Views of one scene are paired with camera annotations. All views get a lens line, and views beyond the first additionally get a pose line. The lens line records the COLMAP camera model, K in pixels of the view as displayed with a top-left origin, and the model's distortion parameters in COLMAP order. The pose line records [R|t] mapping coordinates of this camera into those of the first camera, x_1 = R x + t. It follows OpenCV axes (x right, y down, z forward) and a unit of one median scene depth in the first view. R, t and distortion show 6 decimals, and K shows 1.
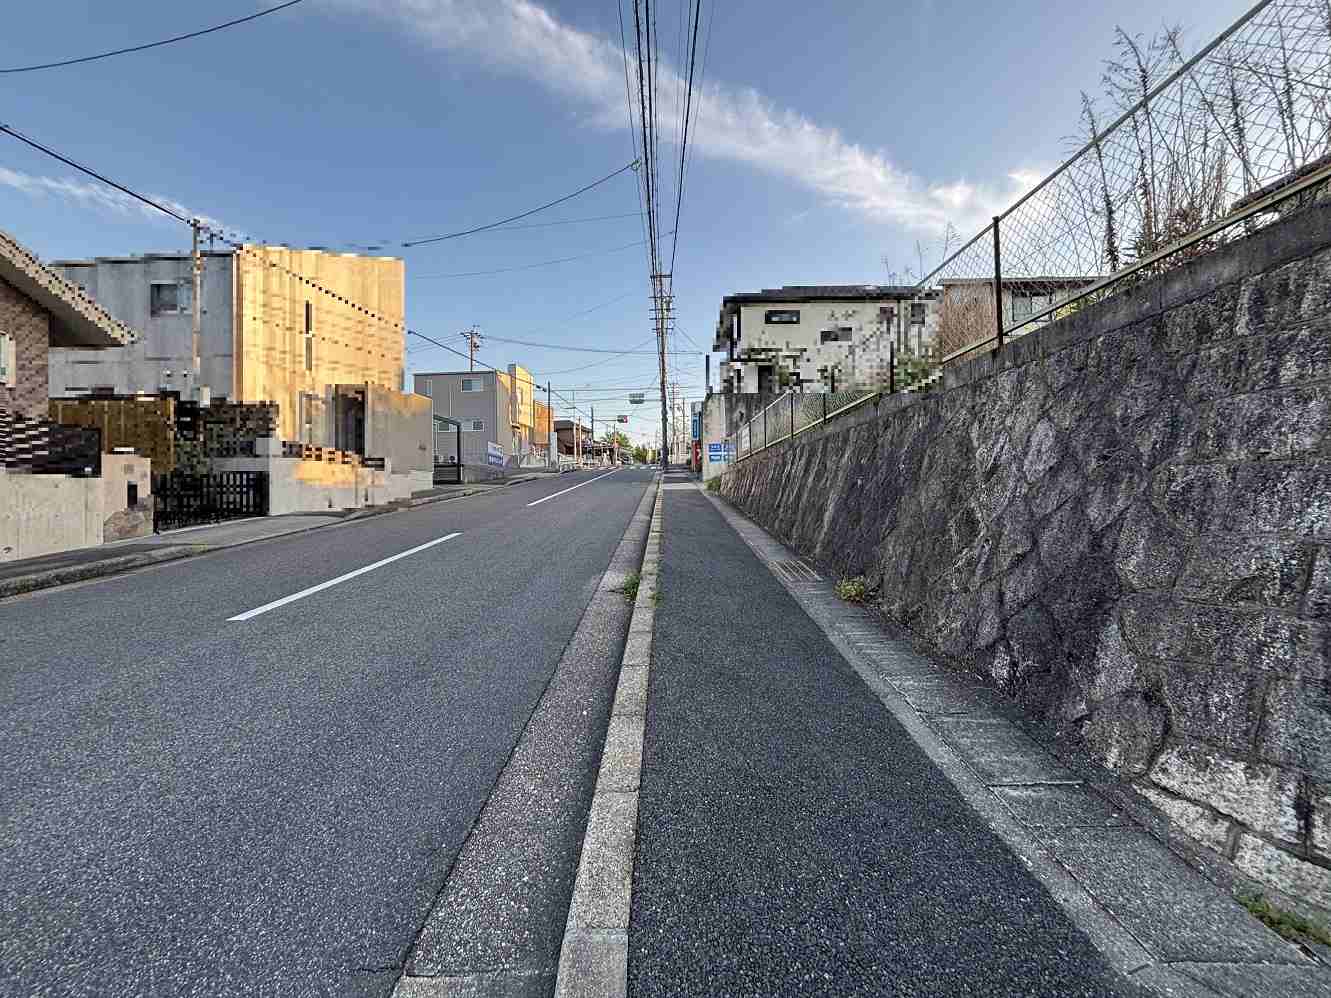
lens RADIAL K [[520.4, 0, 672.9], [0, 520.4, 501.1], [0, 0, 1]] dist [0.001625, -0.000228]
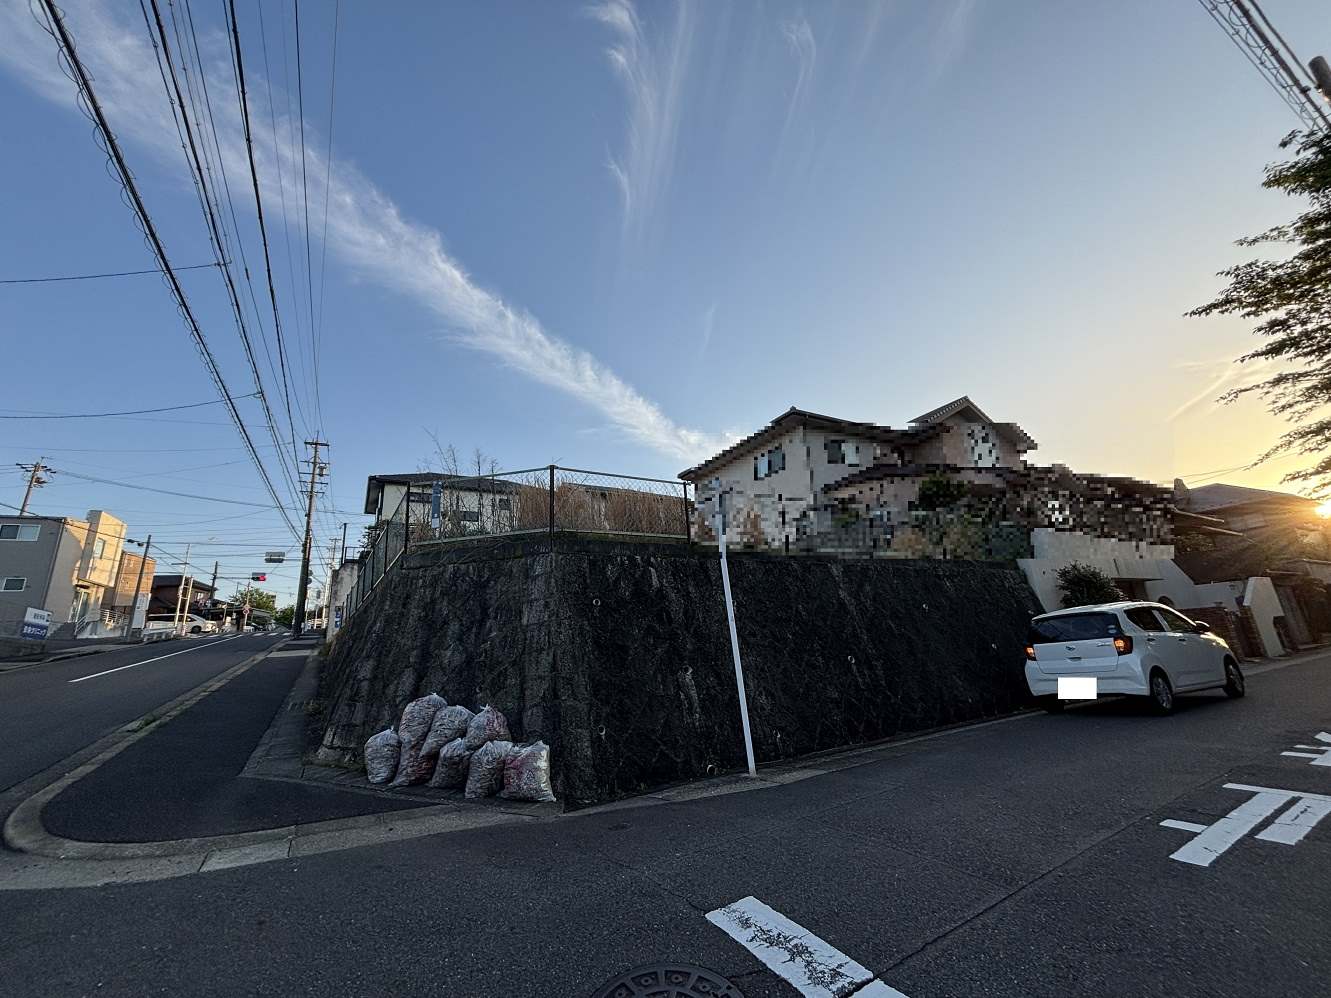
lens RADIAL K [[529.8, 0, 658.6], [0, 529.8, 503.3], [0, 0, 1]] dist [0.001358, 0.000003]
pose [[0.864763, 0.099158, 0.492294, 0.607074], [0.049313, 0.958807, -0.279747, 0.099924], [-0.499754, 0.266191, 0.824250, -1.825842]]
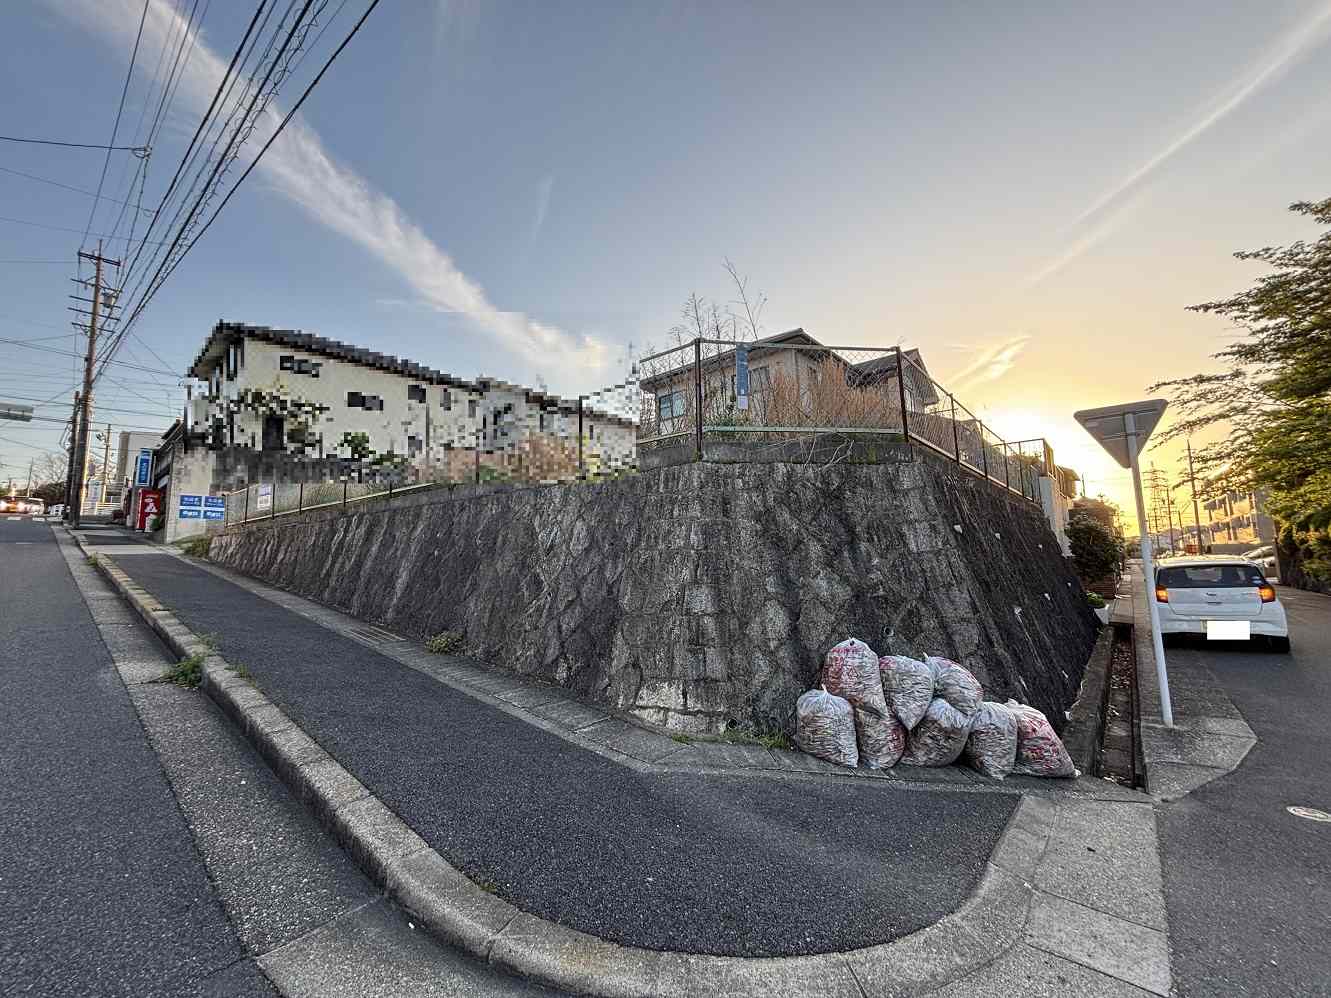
lens RADIAL K [[551.7, 0, 660.3], [0, 551.7, 495.7], [0, 0, 1]] dist [0.010066, 0.000066]
pose [[0.633600, 0.093222, 0.768024, -0.489412], [0.006883, 0.991996, -0.126085, -0.004624], [-0.773630, 0.085174, 0.627887, -0.322752]]
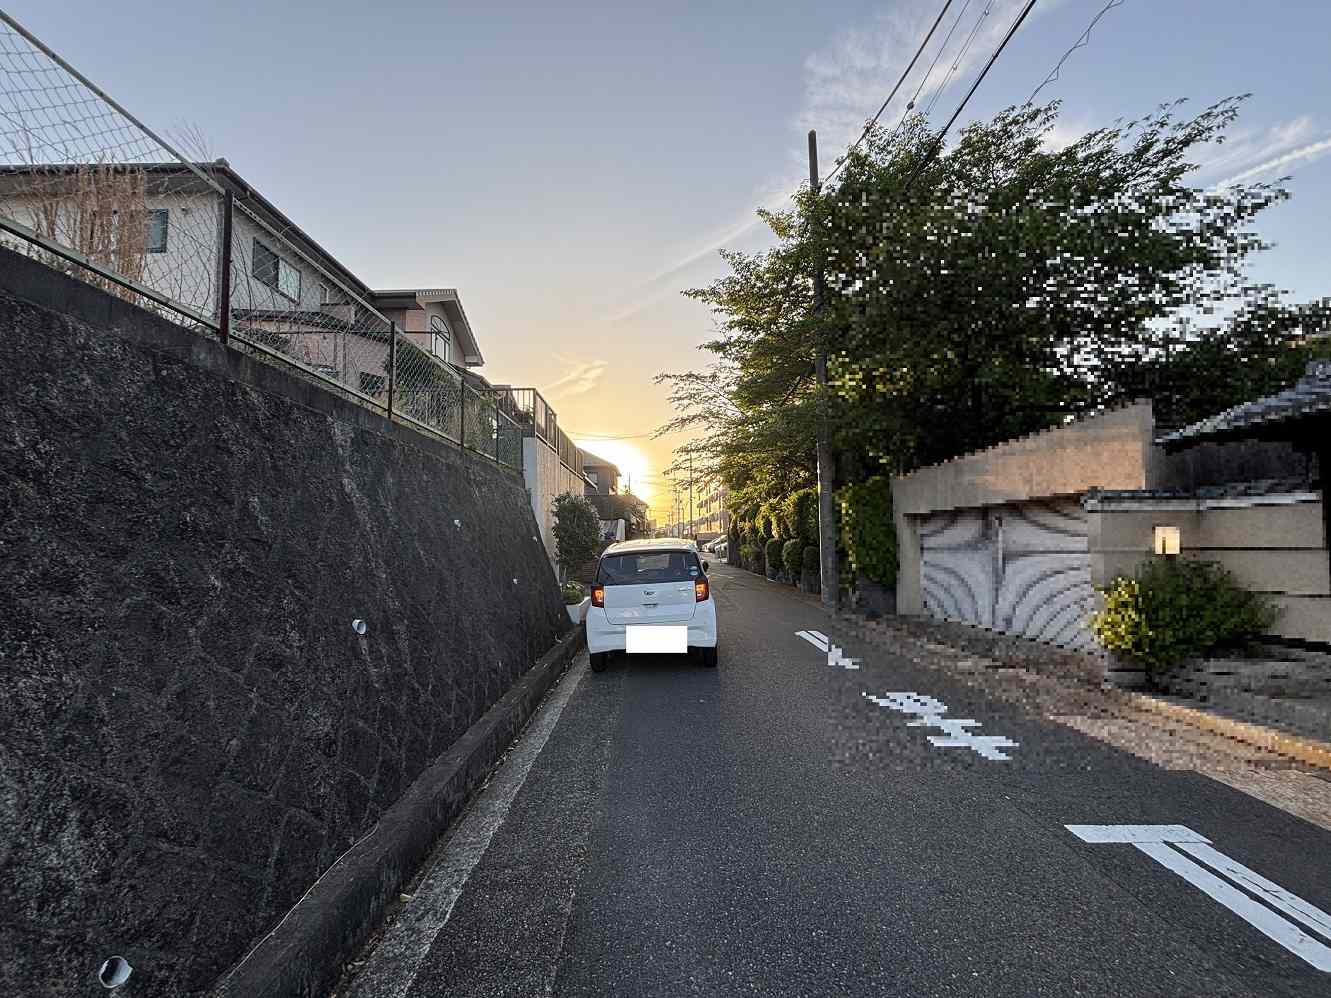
lens RADIAL K [[532.1, 0, 682.6], [0, 532.1, 494.5], [0, 0, 1]] dist [0.009303, -0.000292]
pose [[-0.054837, 0.099169, 0.993558, 1.483448], [0.011783, 0.995051, -0.098668, -0.007013], [-0.998426, 0.006296, -0.055734, -0.671446]]
